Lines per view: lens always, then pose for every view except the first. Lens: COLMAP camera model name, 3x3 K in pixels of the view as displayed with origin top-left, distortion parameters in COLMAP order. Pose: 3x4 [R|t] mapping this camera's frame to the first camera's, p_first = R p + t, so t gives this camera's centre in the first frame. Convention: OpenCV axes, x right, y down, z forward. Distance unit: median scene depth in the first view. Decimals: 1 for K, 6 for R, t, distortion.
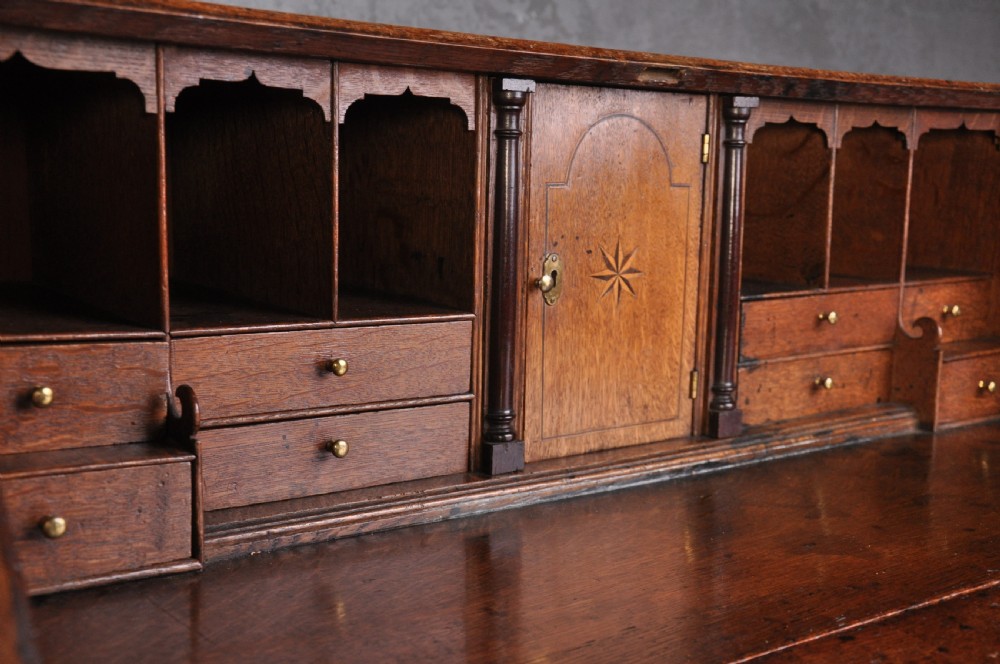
lens RADIAL K [[1196.6, 0, 500.0], [0, 1196.6, 332.0], [0, 0, 1]] dist [0.016866, 0.022329]
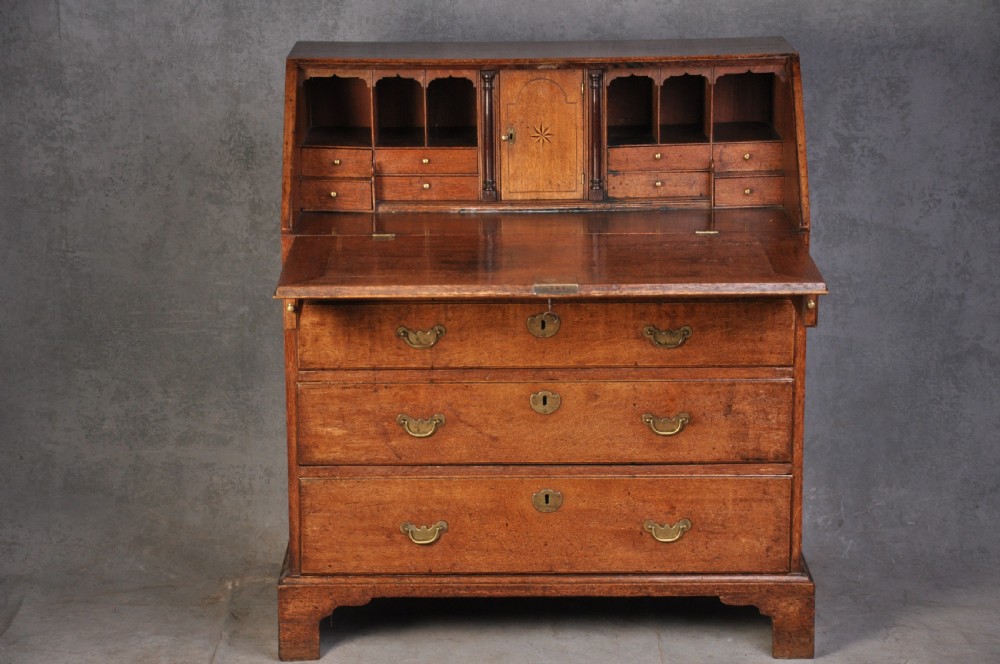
lens RADIAL K [[1947.6, 0, 500.0], [0, 1947.6, 332.0], [0, 0, 1]] dist [0.251663, 0.150634]
pose [[0.799958, 0.115336, -0.588868, 2.715801], [-0.051470, 0.990926, 0.124164, -0.152964], [0.597845, -0.069017, 0.798635, -2.680666]]
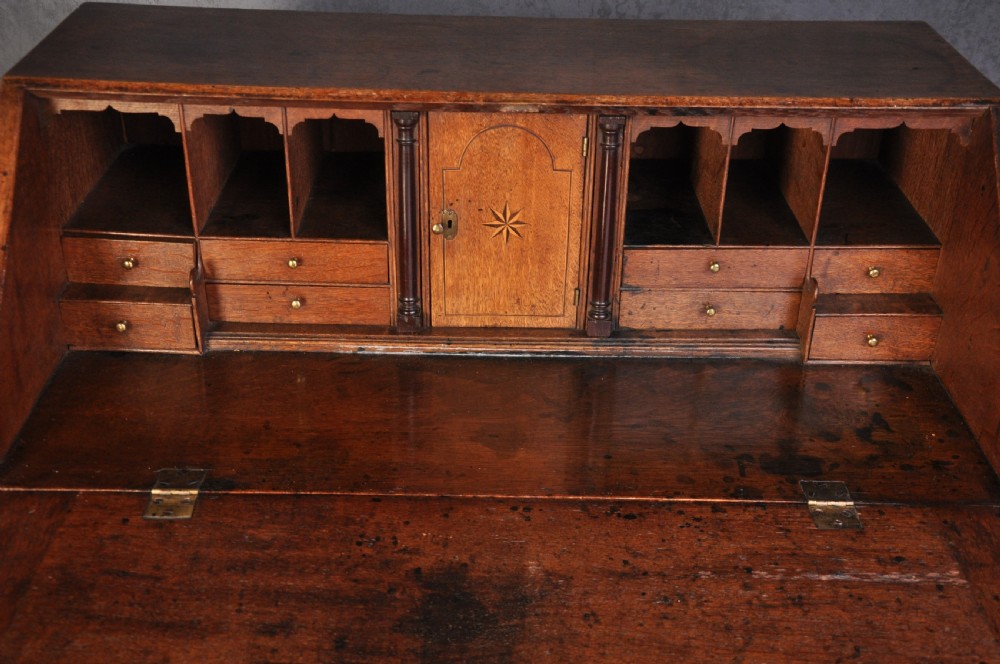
lens RADIAL K [[1156.3, 0, 500.0], [0, 1156.3, 332.0], [0, 0, 1]] dist [0.021550, 0.039179]
pose [[0.804859, 0.287658, -0.519091, 0.883682], [-0.082161, 0.920263, 0.382577, -0.478165], [0.587752, -0.265272, 0.764316, -0.156134]]
